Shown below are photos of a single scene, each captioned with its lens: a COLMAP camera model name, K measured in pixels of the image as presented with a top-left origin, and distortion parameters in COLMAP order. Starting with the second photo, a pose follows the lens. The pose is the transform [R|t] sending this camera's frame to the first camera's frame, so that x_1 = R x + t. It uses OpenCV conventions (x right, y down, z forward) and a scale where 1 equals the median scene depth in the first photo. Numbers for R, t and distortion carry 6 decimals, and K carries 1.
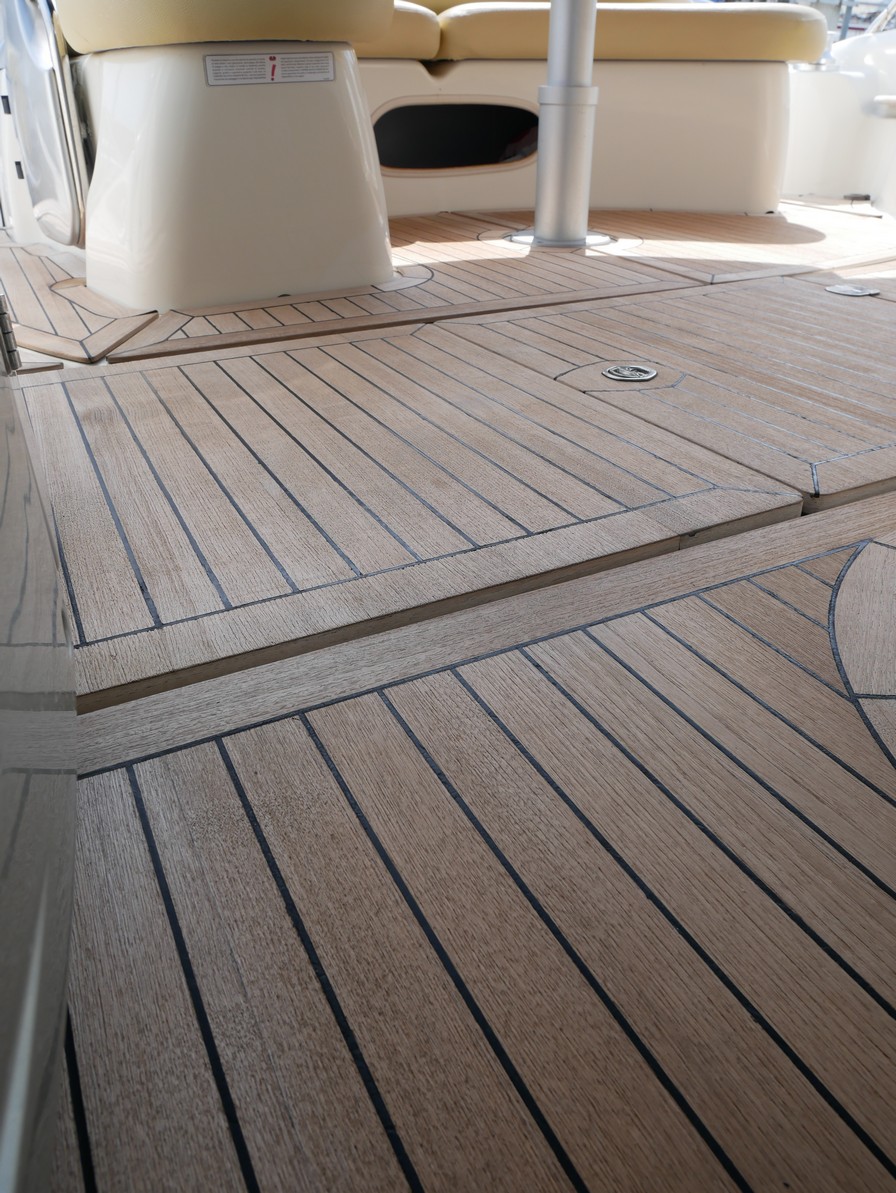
lens RADIAL K [[855.0, 0, 448.0], [0, 855.0, 596.5], [0, 0, 1]] dist [-0.074723, 0.030085]
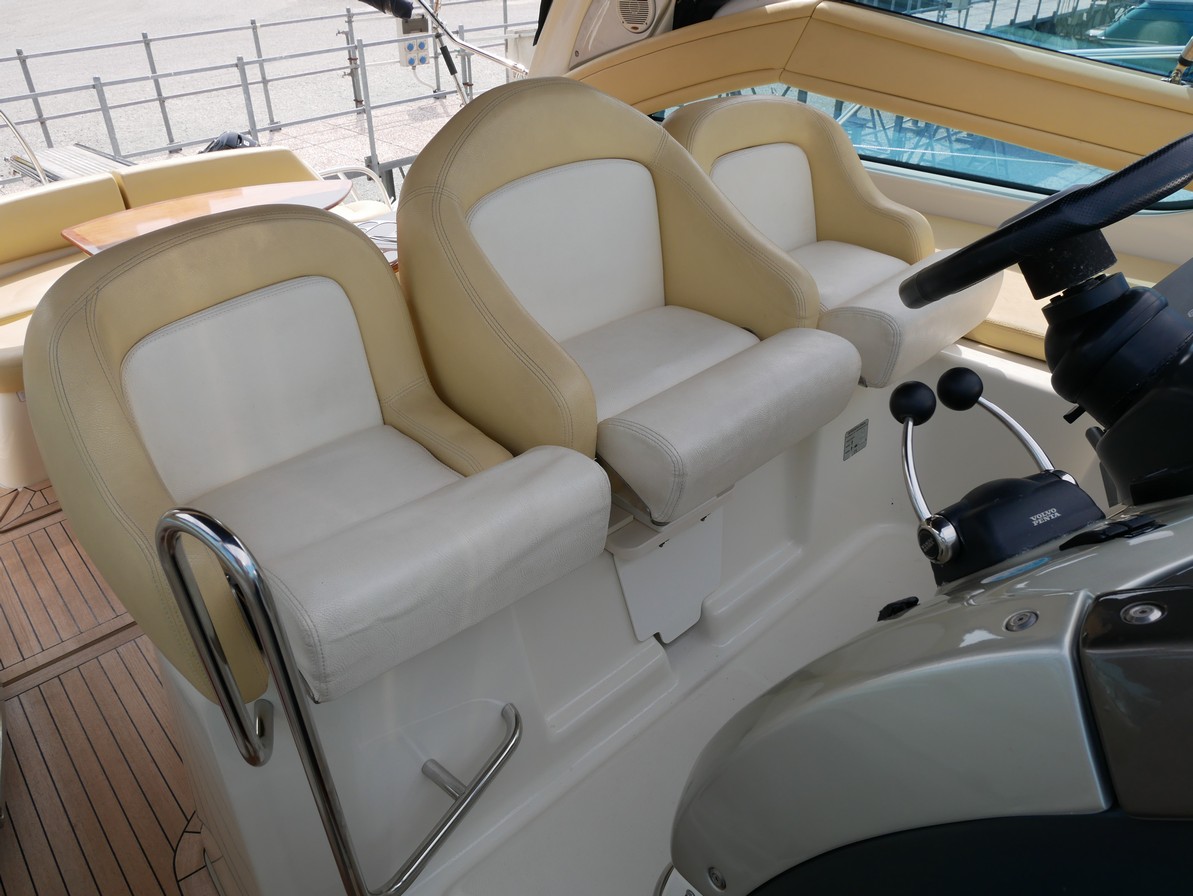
lens RADIAL K [[855.0, 0, 596.5], [0, 855.0, 448.0], [0, 0, 1]] dist [-0.074723, 0.030085]
pose [[0.964247, -0.164760, 0.207562, 1.452855], [0.165517, 0.986110, 0.013836, -0.500470], [-0.206959, 0.021014, 0.978124, -3.050875]]
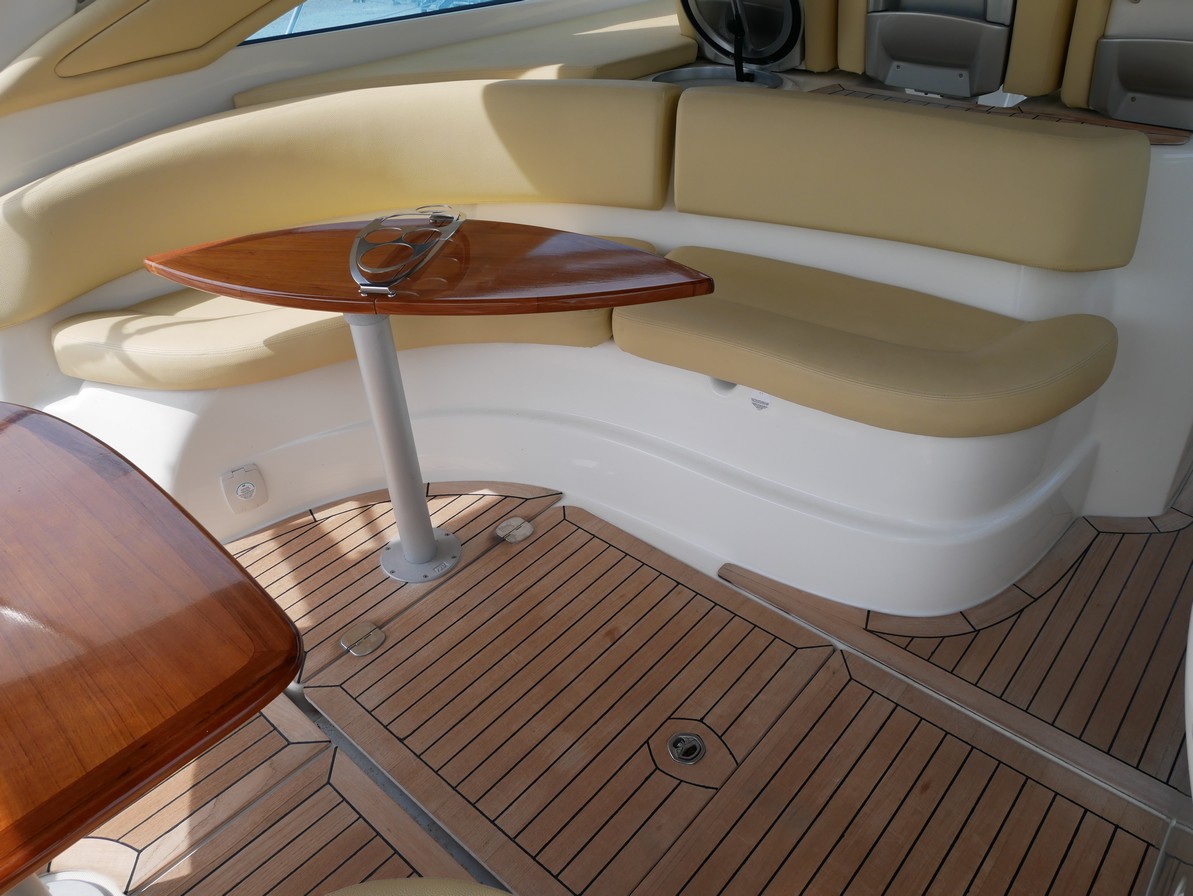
lens RADIAL K [[855.0, 0, 596.5], [0, 855.0, 448.0], [0, 0, 1]] dist [-0.074723, 0.030085]
pose [[-0.355337, -0.519846, 0.776850, -1.005973], [0.520085, 0.580612, 0.626420, -2.622894], [-0.776690, 0.626618, 0.064051, 1.231066]]
